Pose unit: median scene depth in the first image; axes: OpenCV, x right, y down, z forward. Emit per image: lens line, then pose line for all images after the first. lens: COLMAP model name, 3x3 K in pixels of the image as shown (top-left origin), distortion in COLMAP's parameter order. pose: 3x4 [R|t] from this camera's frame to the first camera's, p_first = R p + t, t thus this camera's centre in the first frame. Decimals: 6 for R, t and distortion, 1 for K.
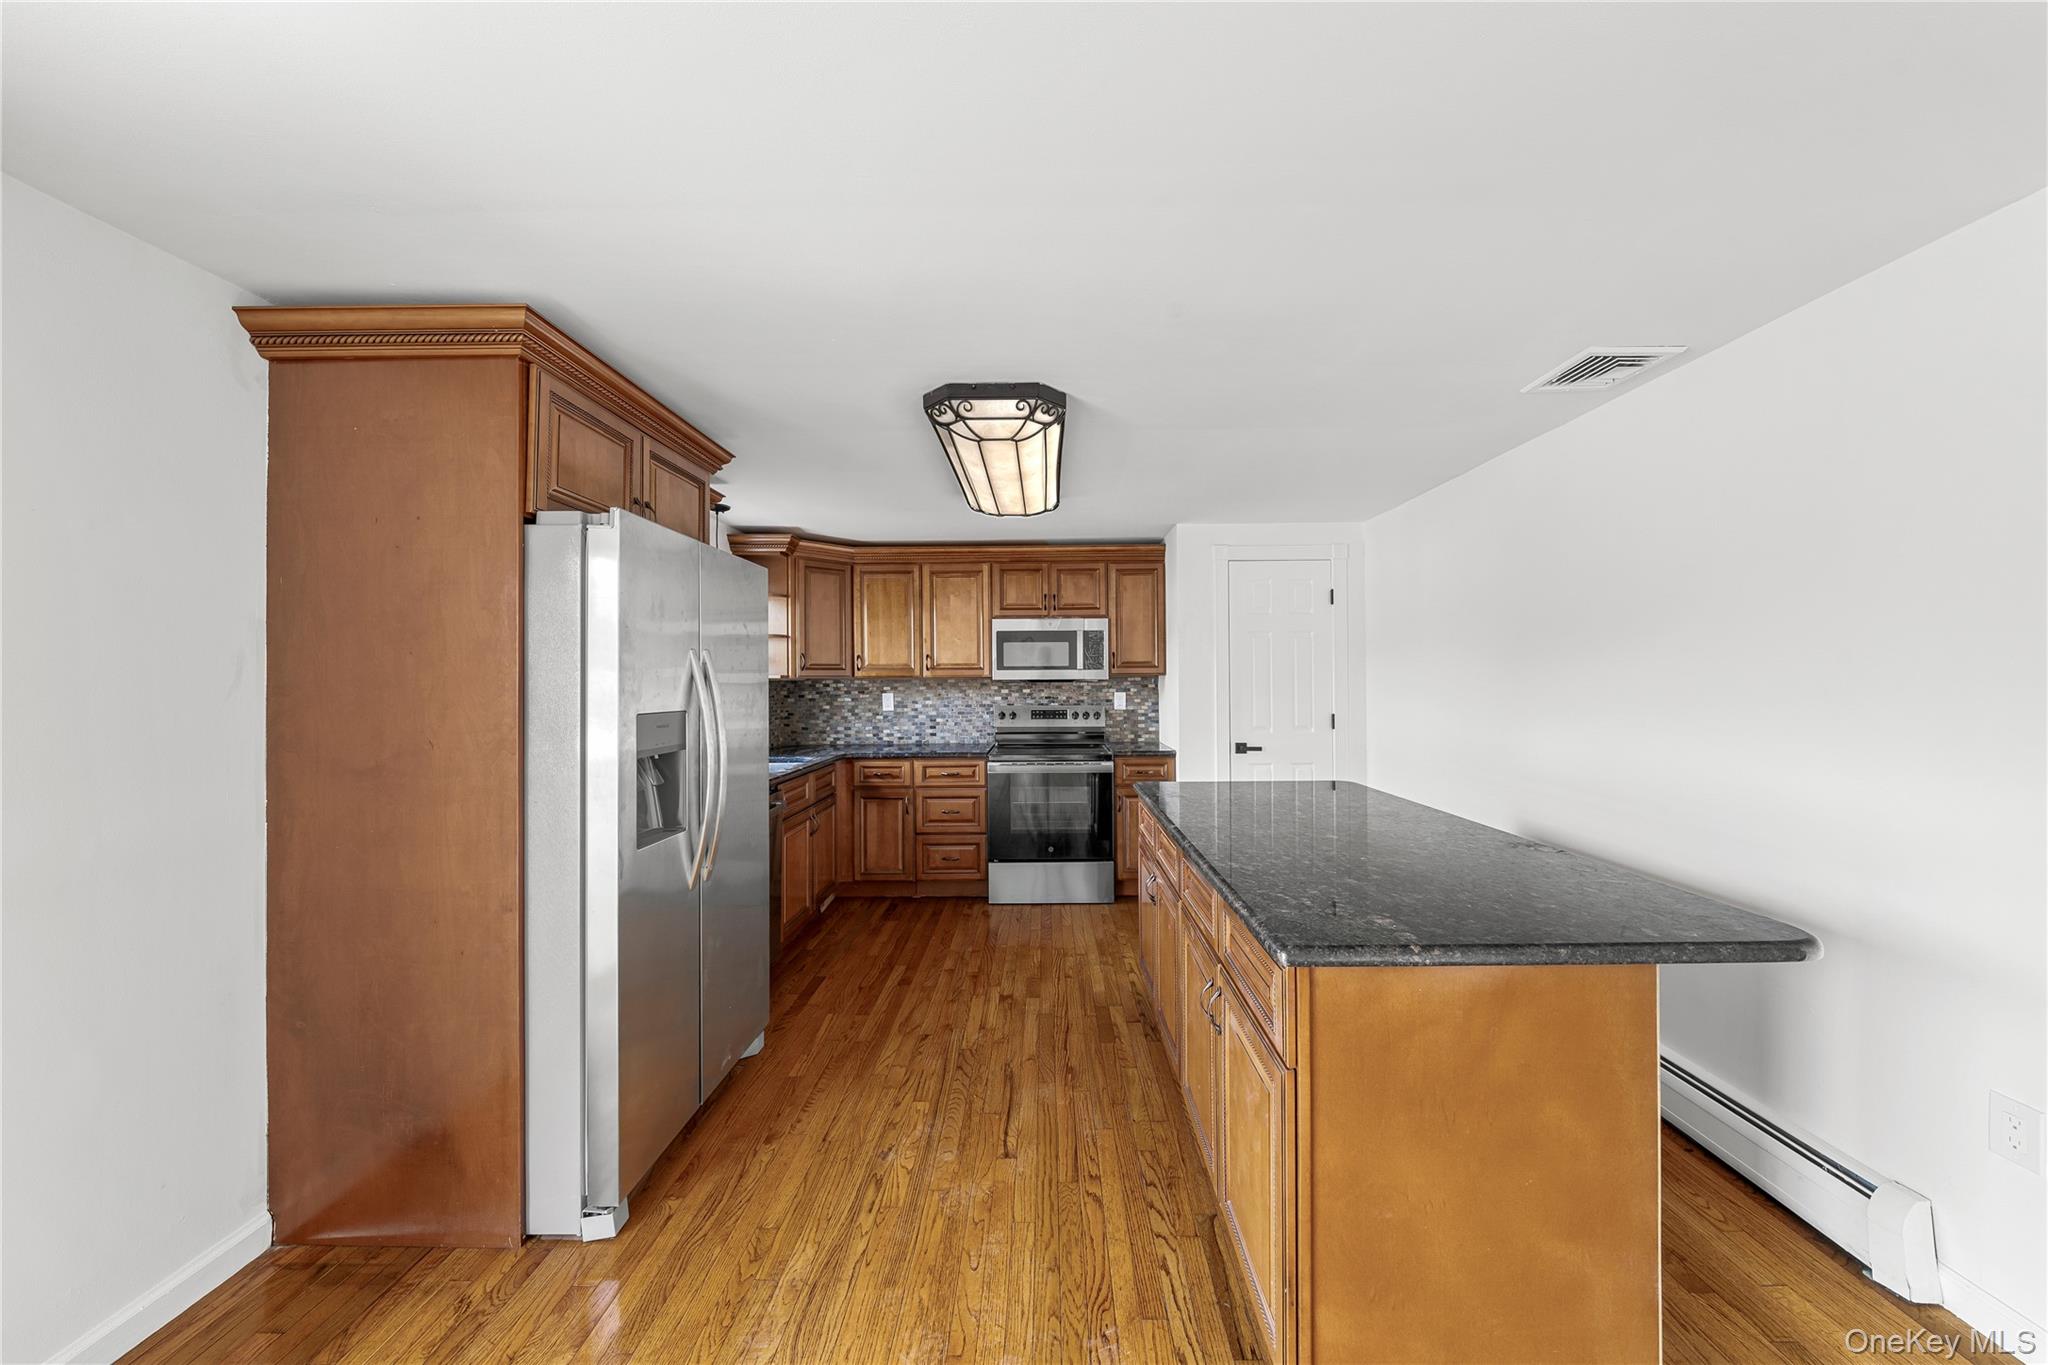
lens RADIAL K [[699.5, 0, 1044.8], [0, 699.5, 676.0], [0, 0, 1]] dist [-0.000361, -0.000052]
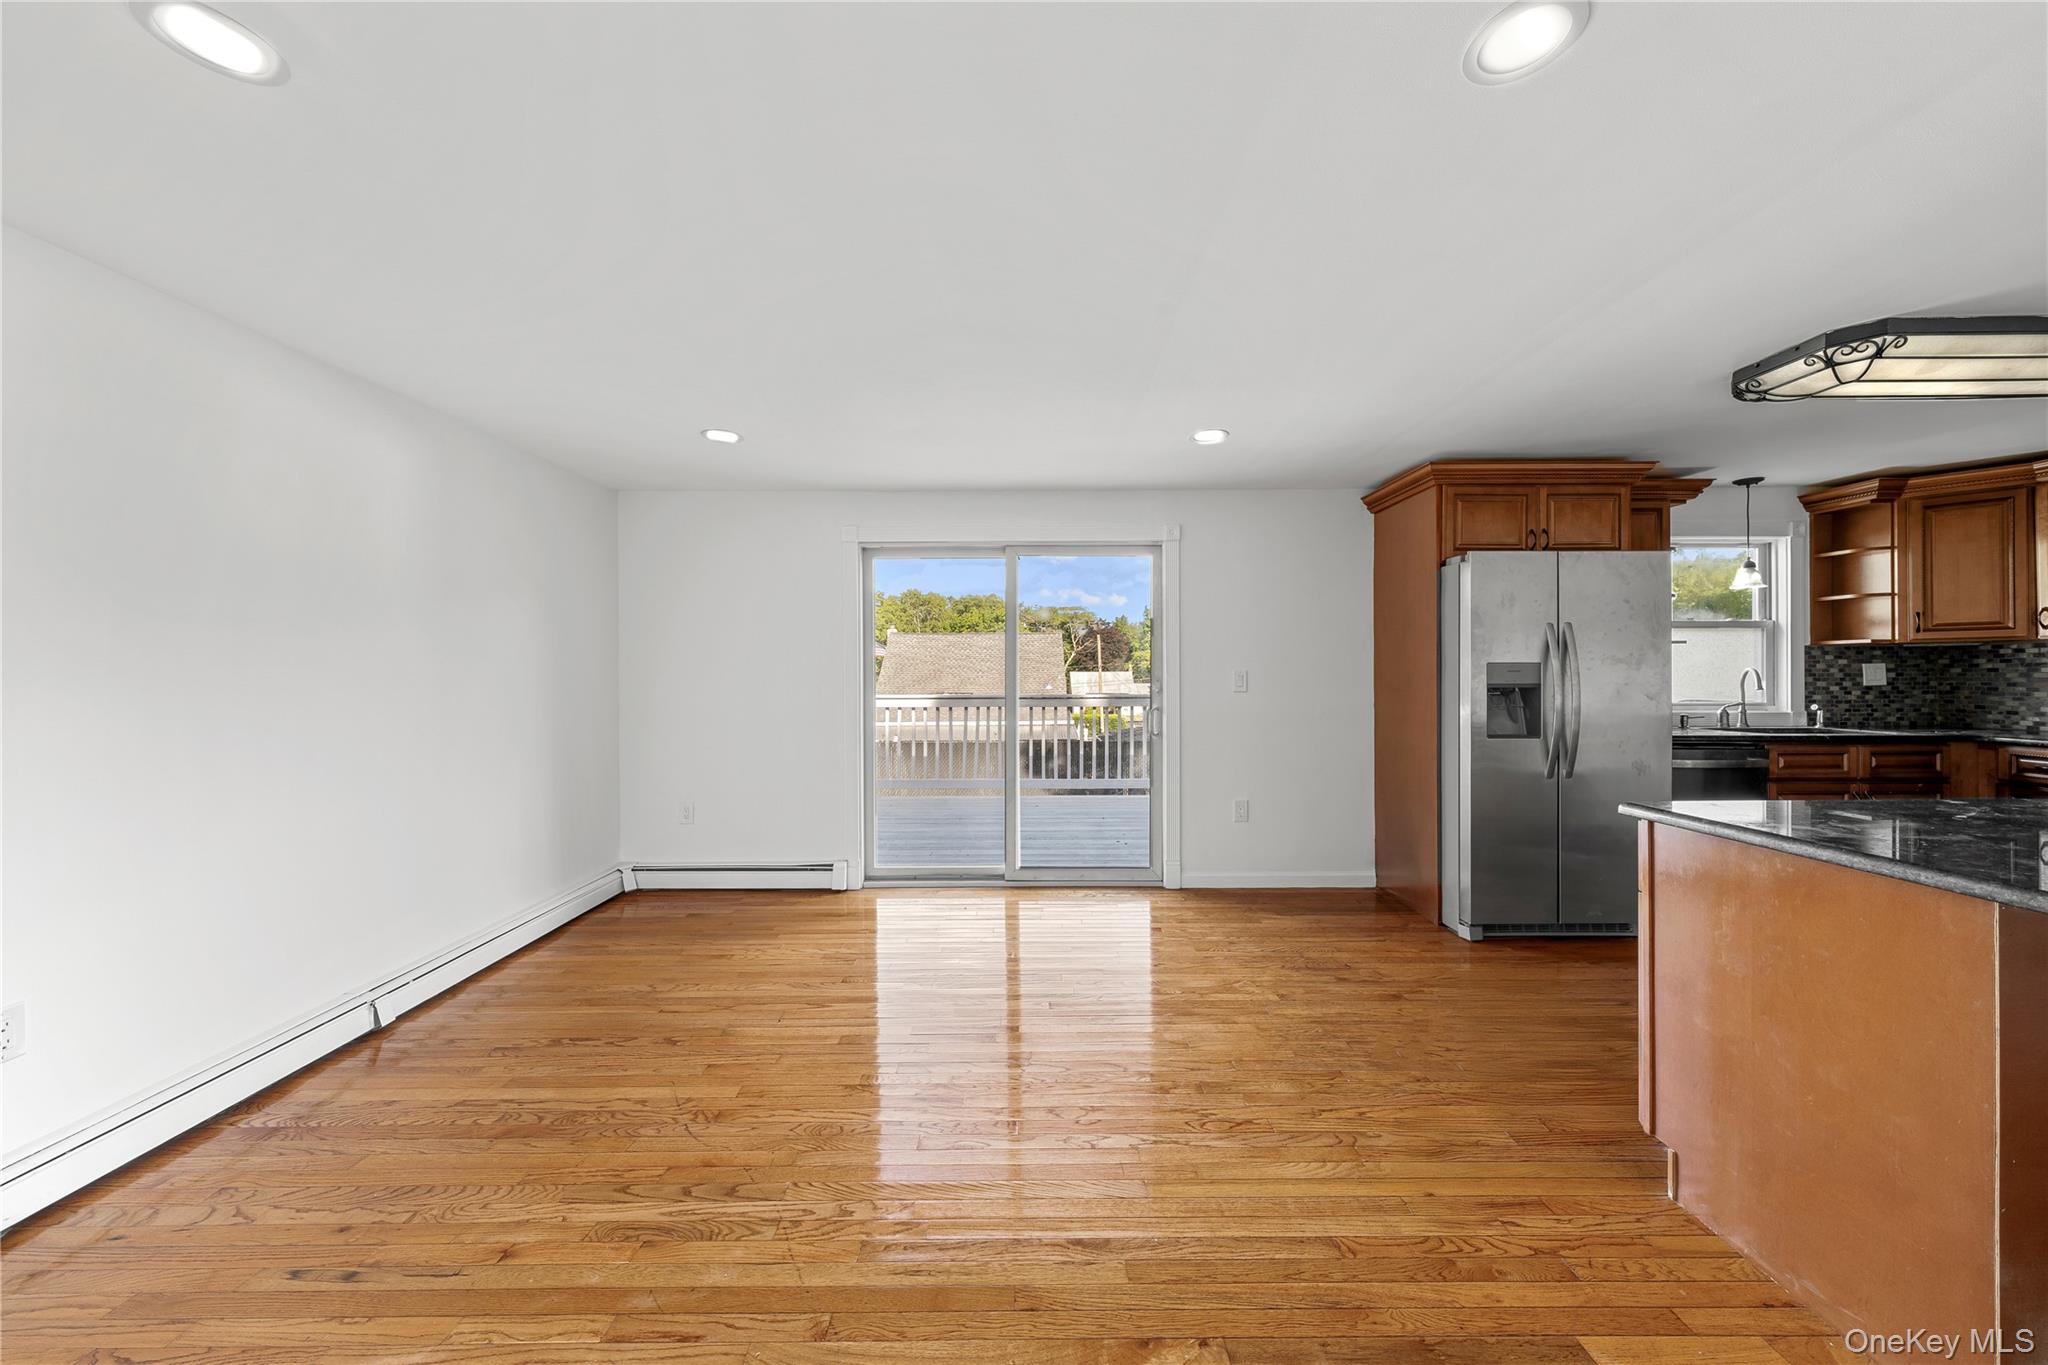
lens RADIAL K [[696.5, 0, 1027.3], [0, 696.5, 678.0], [0, 0, 1]] dist [-0.001015, -0.000009]
pose [[0.003340, 0.012094, -0.999921, 0.467575], [0.012153, 0.999853, 0.012134, 0.022788], [0.999921, -0.012193, 0.003193, -0.069909]]
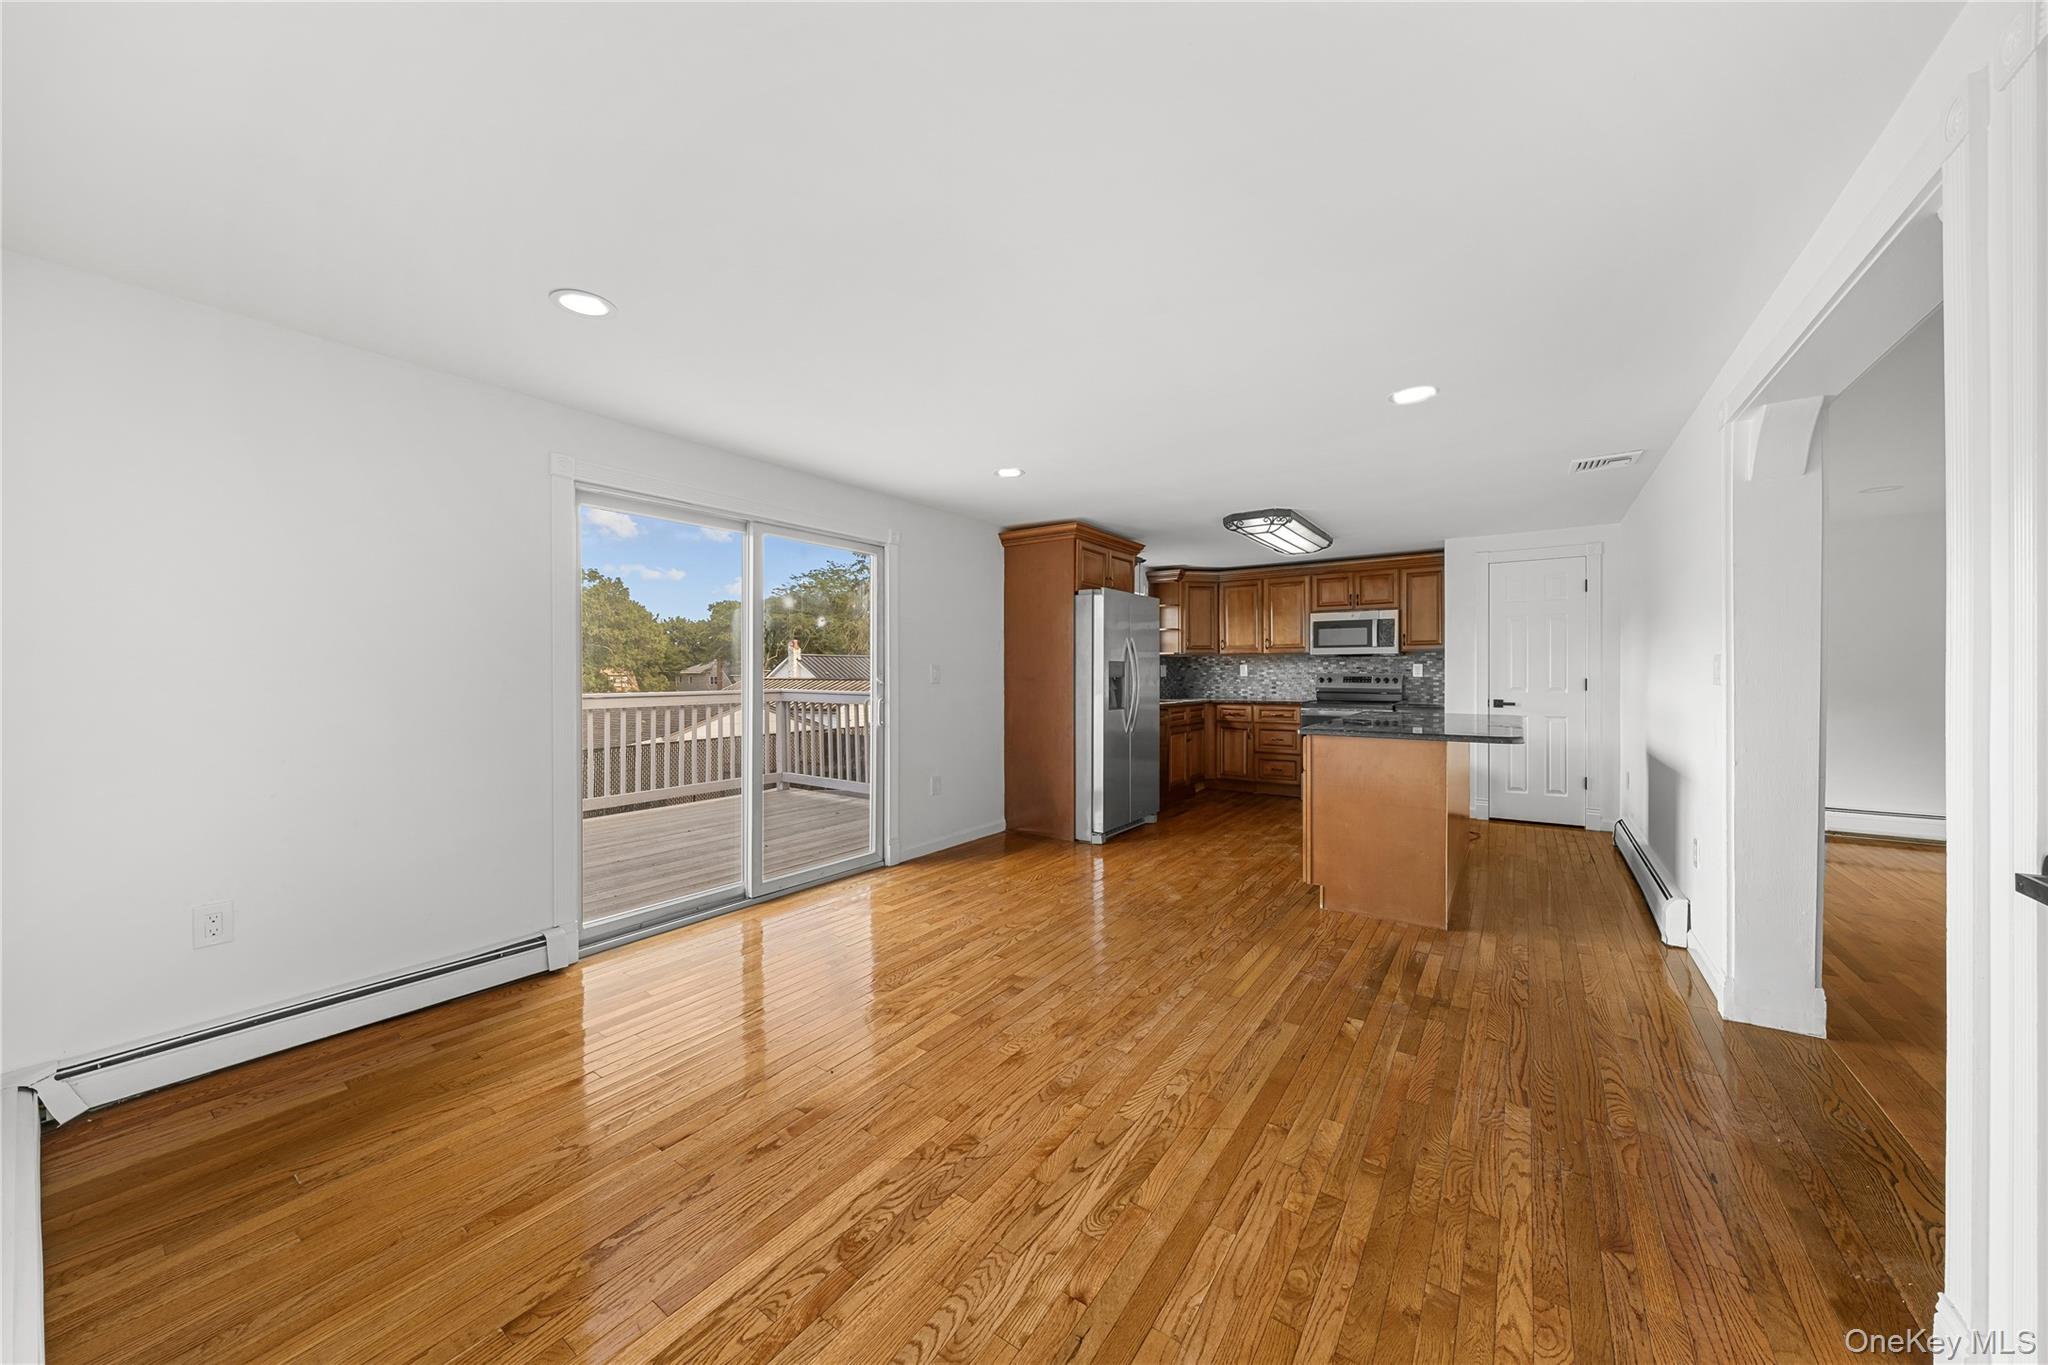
lens RADIAL K [[707.7, 0, 1026.3], [0, 707.7, 677.3], [0, 0, 1]] dist [0.001096, 0.000173]
pose [[0.819971, 0.010108, -0.572316, 0.292226], [-0.000218, 0.999850, 0.017347, 0.027622], [0.572405, -0.014099, 0.819850, -0.576475]]
